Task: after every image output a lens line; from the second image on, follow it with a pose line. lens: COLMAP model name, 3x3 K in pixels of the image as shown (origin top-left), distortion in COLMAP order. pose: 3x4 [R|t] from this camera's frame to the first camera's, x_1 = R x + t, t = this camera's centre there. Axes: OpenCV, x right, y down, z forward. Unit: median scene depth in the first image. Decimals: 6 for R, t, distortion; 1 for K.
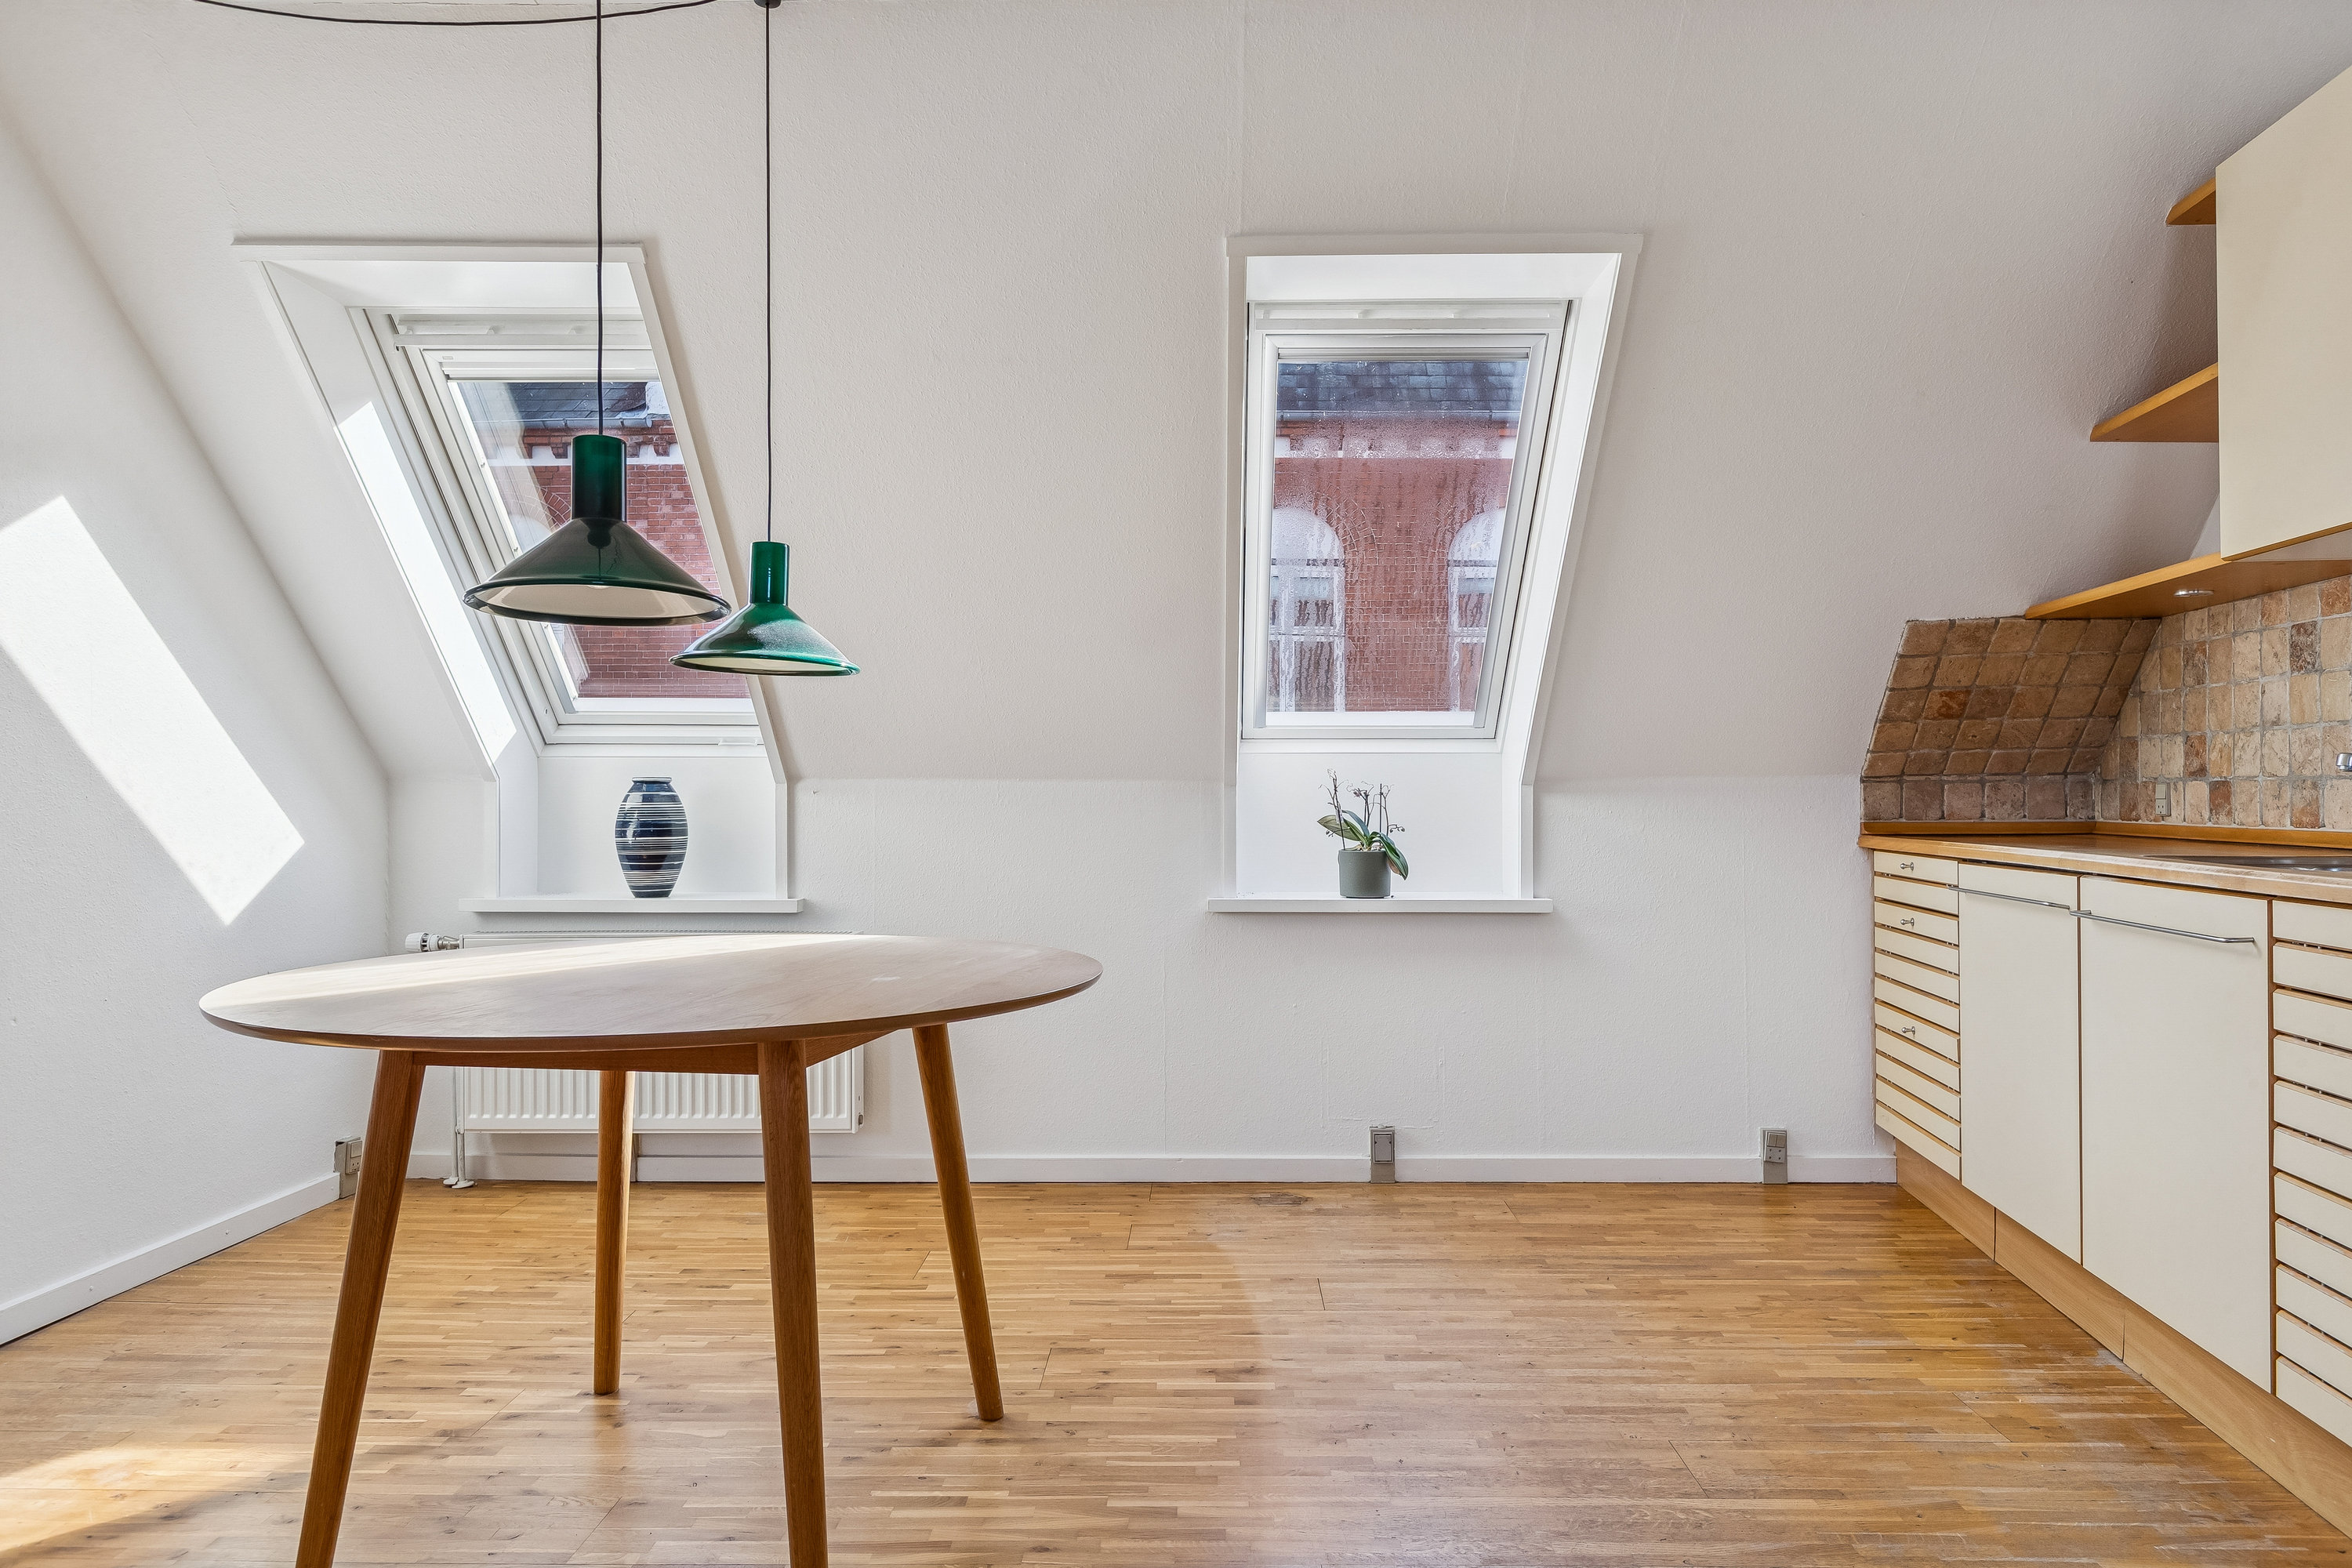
lens RADIAL K [[1574.5, 0, 1204.4], [0, 1574.5, 781.1], [0, 0, 1]] dist [0.003999, -0.004507]
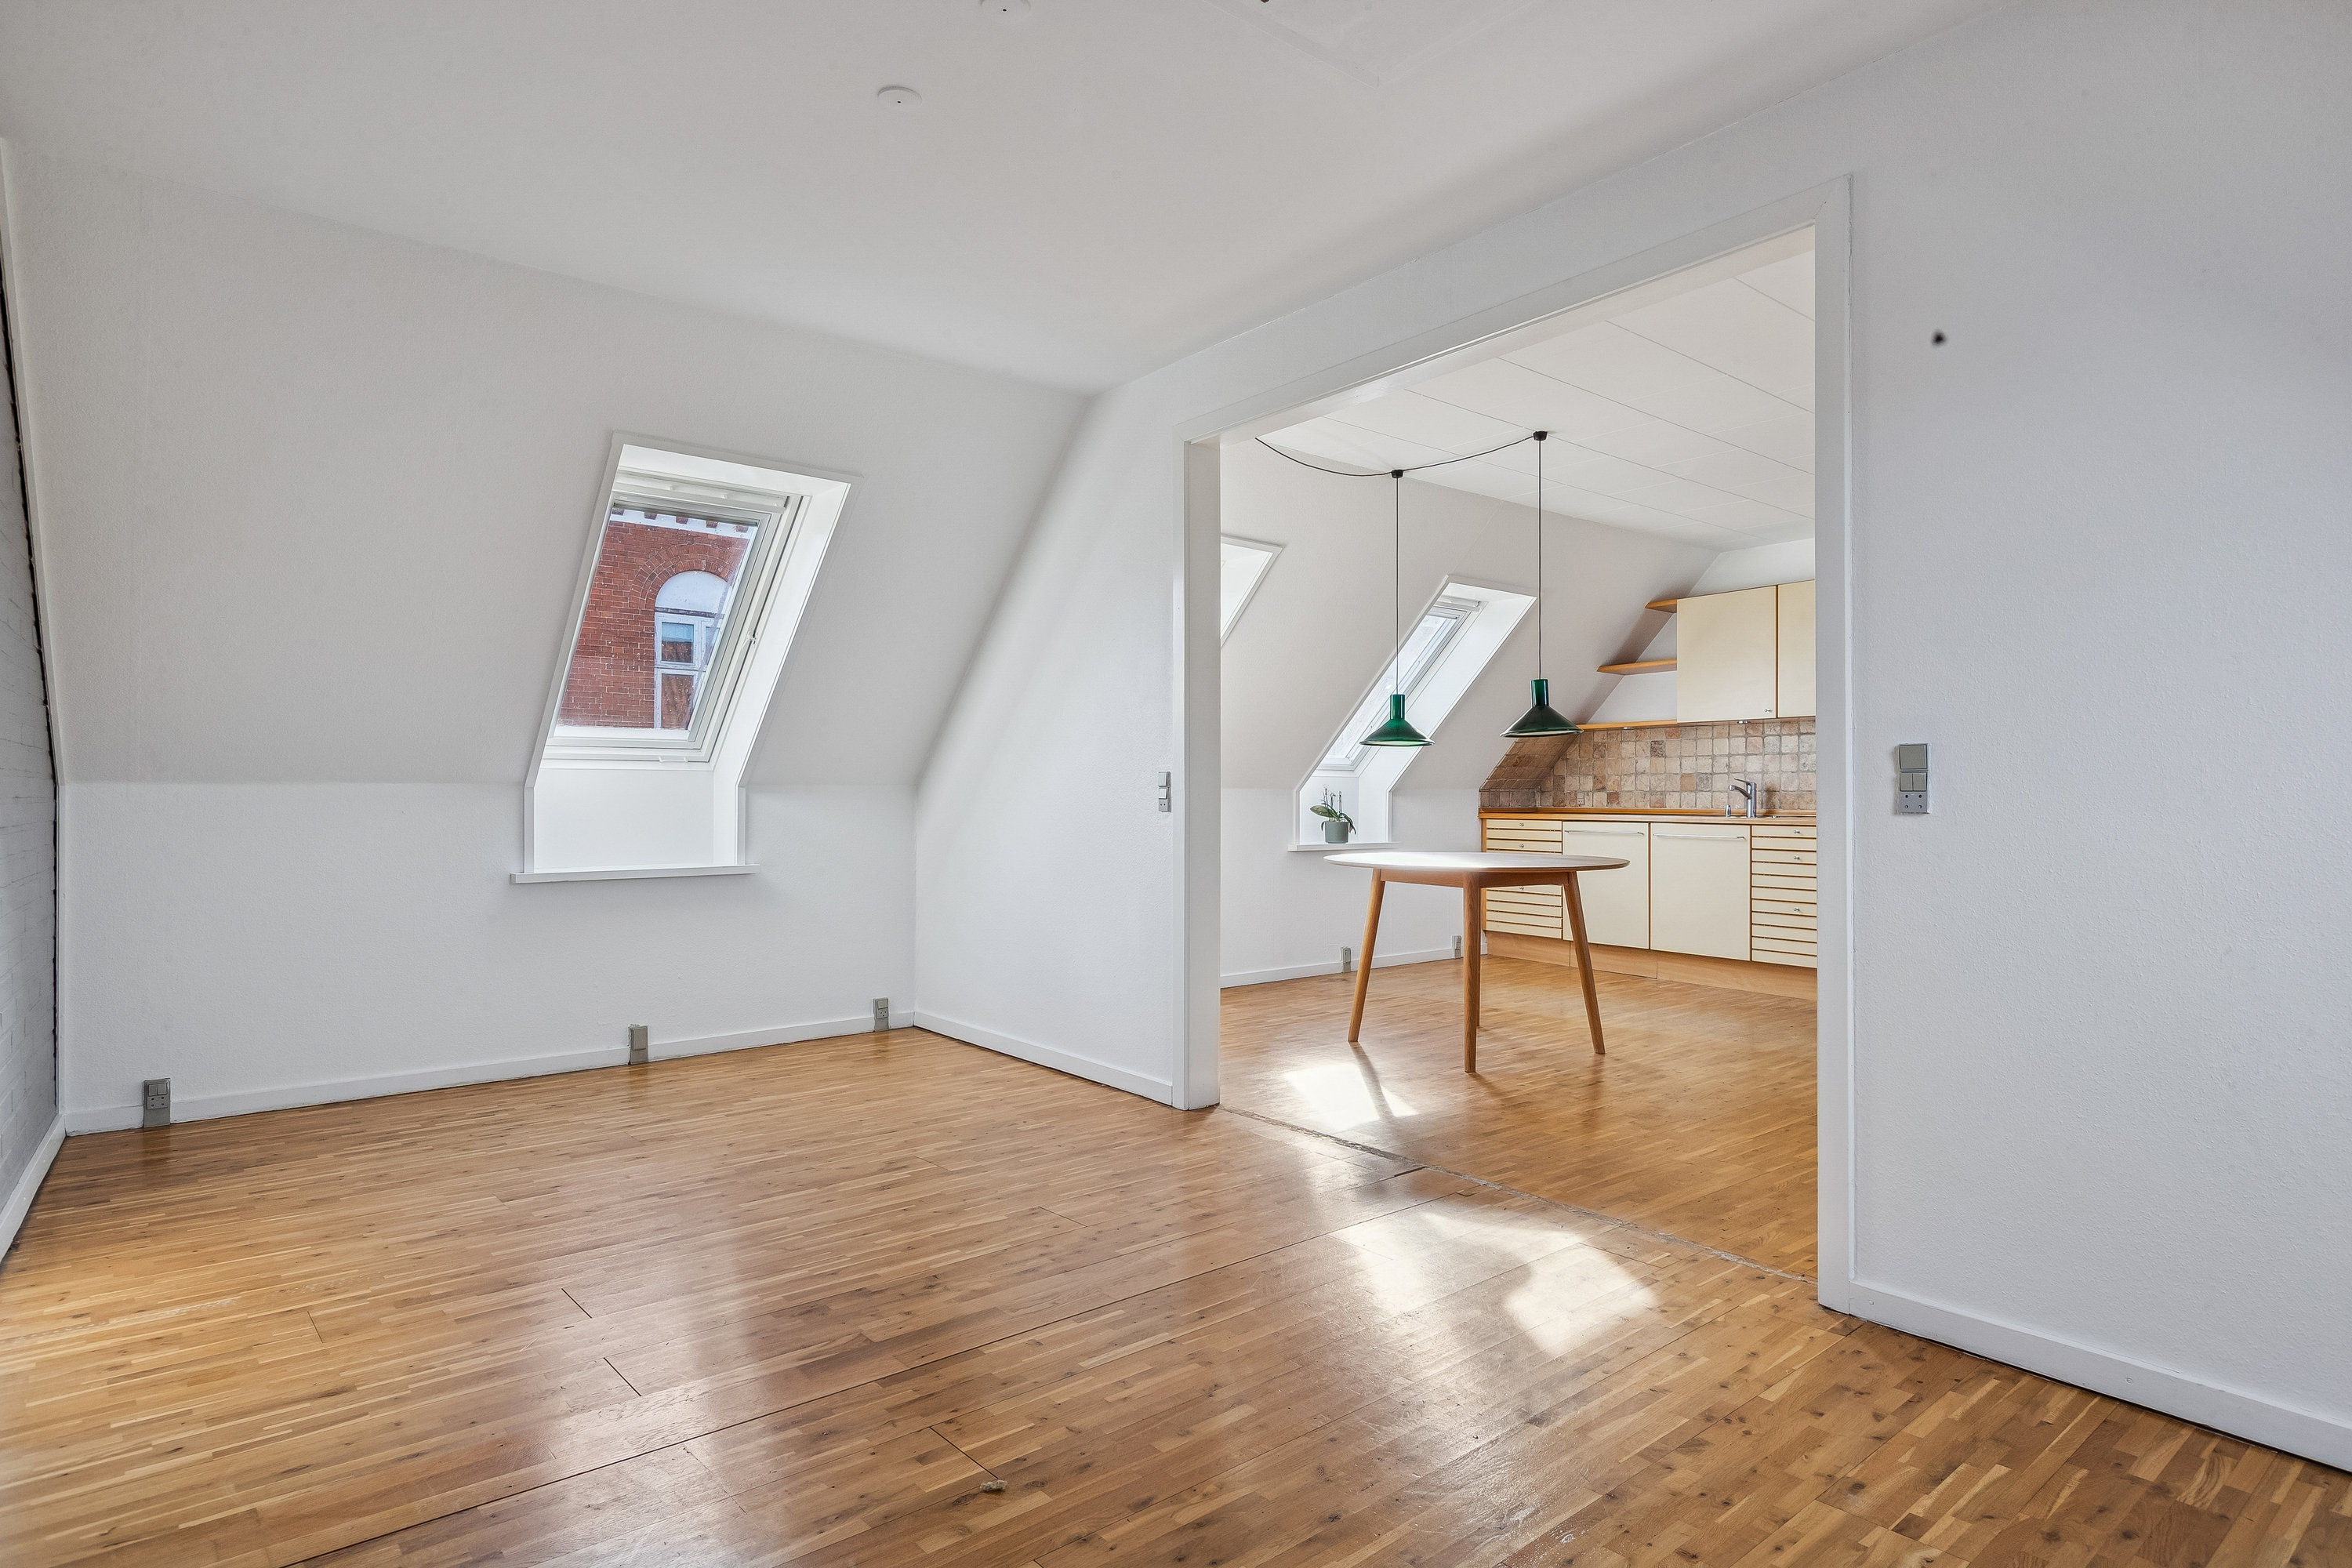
lens RADIAL K [[1301.3, 0, 1192.9], [0, 1301.3, 801.9], [0, 0, 1]] dist [0.004868, -0.001590]
pose [[0.748354, 0.000244, 0.663300, -1.452355], [-0.007477, 0.999939, 0.008069, 0.003983], [-0.663257, -0.010998, 0.748310, -0.252223]]
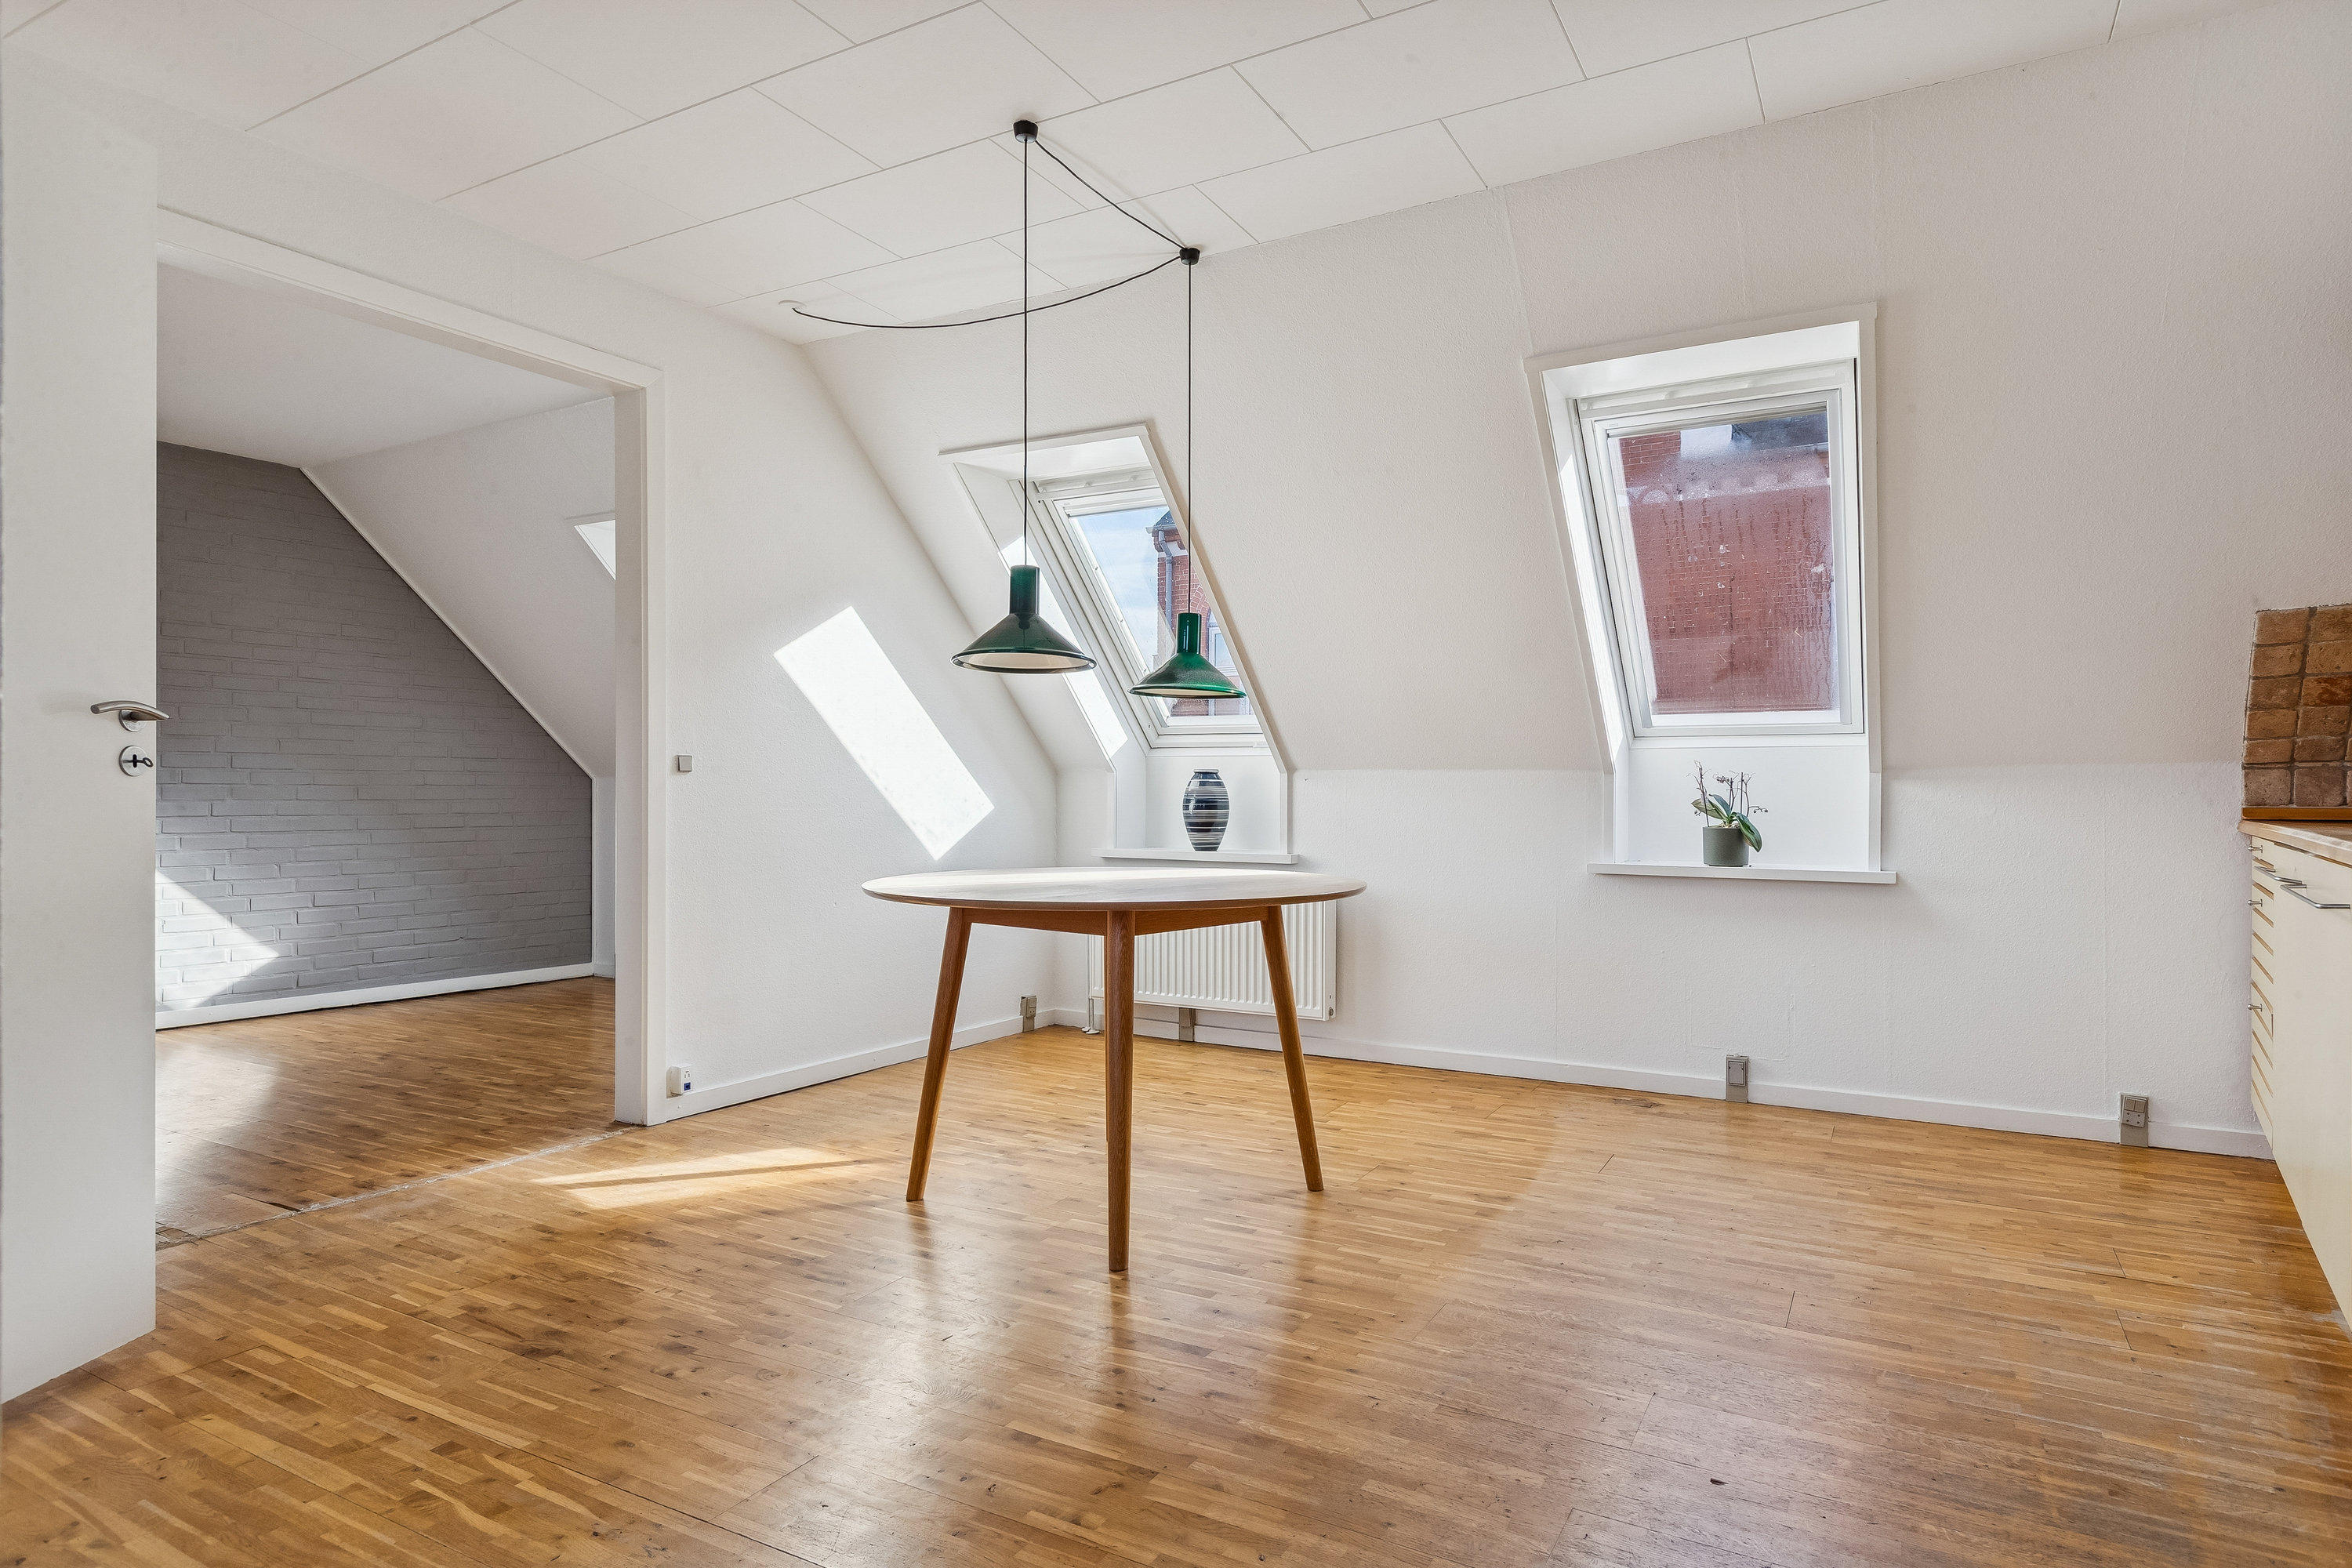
lens RADIAL K [[1301.3, 0, 1189.8], [0, 1301.3, 791.1], [0, 0, 1]] dist [0.004868, -0.001590]
pose [[0.877719, 0.003055, -0.479165, 0.259769], [-0.000338, 0.999983, 0.005757, 0.012368], [0.479175, -0.004892, 0.877706, -0.092903]]
